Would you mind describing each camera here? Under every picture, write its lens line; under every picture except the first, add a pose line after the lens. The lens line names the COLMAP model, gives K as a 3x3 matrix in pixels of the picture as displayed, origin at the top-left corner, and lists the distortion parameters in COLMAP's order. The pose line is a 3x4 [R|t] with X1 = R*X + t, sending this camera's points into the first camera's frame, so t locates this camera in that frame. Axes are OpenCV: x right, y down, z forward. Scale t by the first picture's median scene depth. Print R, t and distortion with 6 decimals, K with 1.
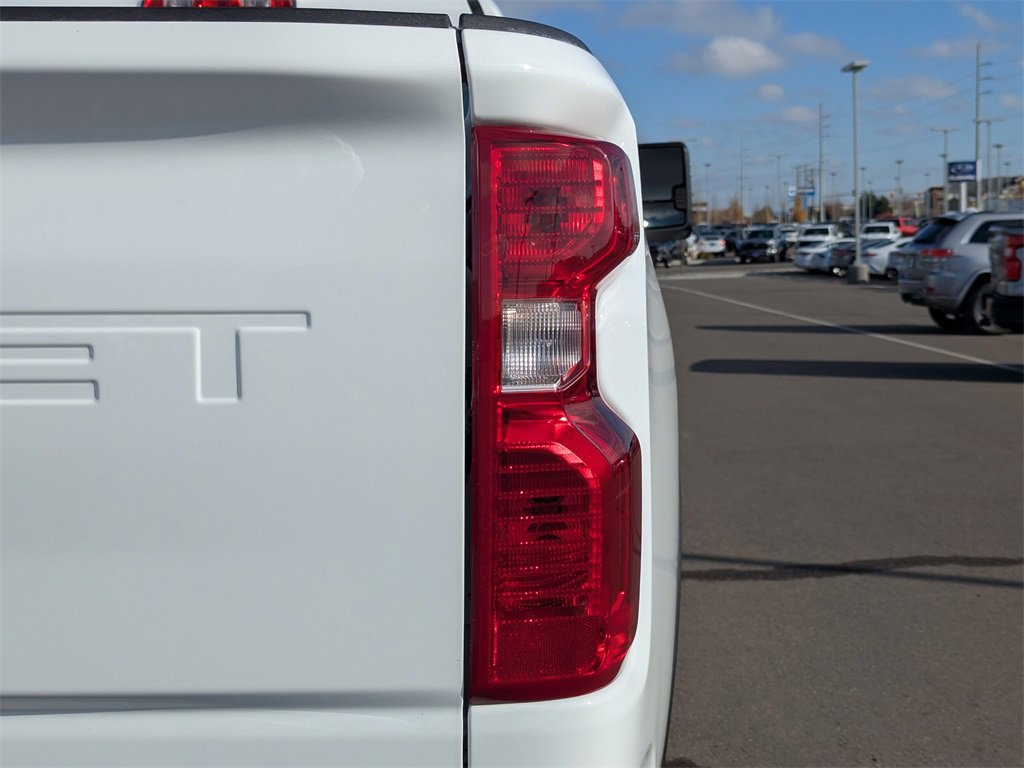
lens RADIAL K [[1440.2, 0, 512.0], [0, 1440.2, 384.0], [0, 0, 1]] dist [0.091231, -0.052929]
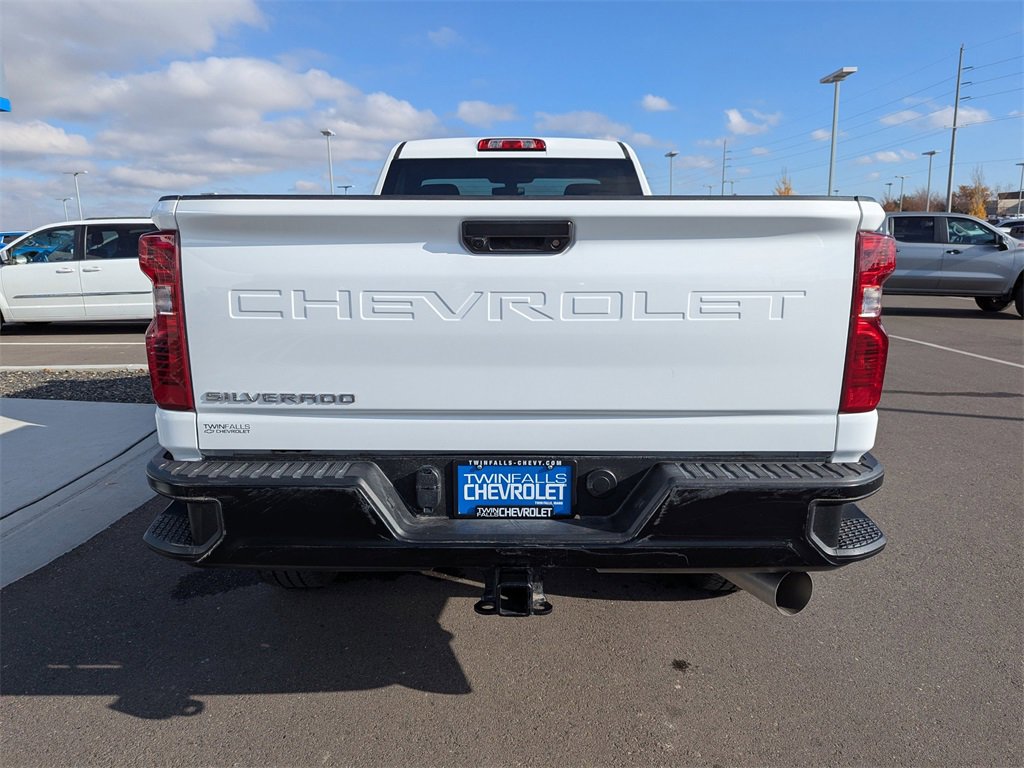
lens RADIAL K [[722.8, 0, 510.7], [0, 722.8, 381.7], [0, 0, 1]] dist [0.066459, -0.071819]
pose [[0.999343, -0.001521, 0.036198, -0.818376], [-0.001851, 0.995670, 0.092939, 0.001183], [-0.036182, -0.092945, 0.995014, -0.584084]]
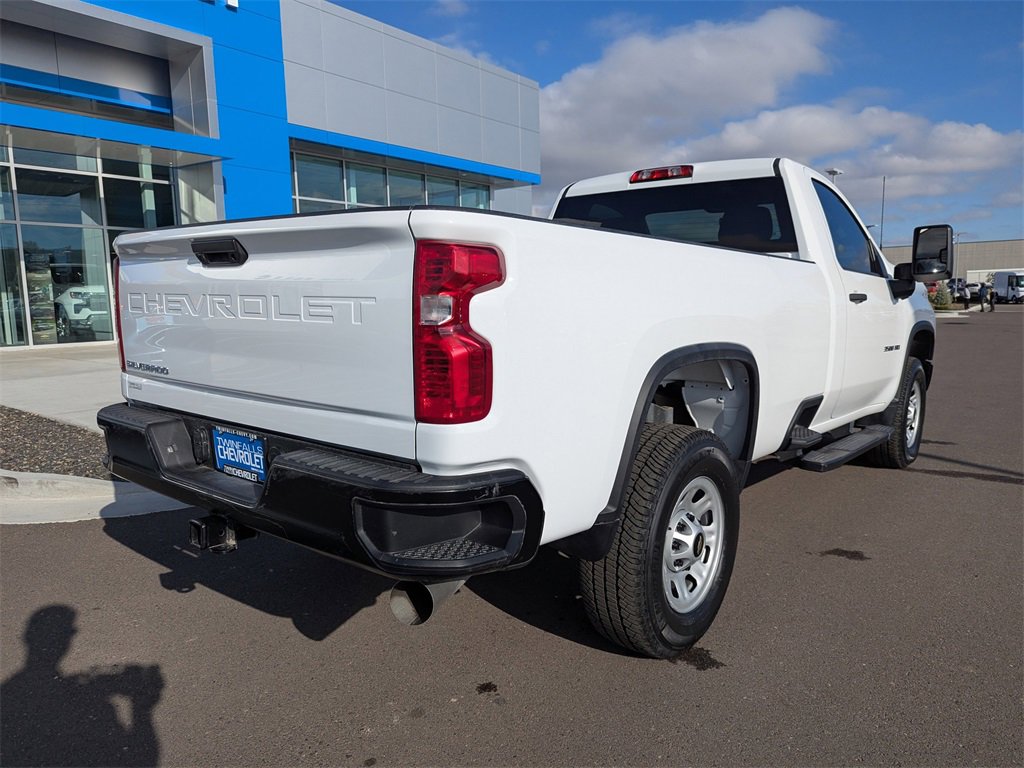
lens RADIAL K [[722.8, 0, 510.7], [0, 722.8, 381.7], [0, 0, 1]] dist [0.066459, -0.071819]
pose [[0.795284, 0.080394, -0.600883, 1.091276], [-0.059466, 0.996733, 0.054650, 0.032703], [0.603314, -0.007730, 0.797466, -0.153524]]
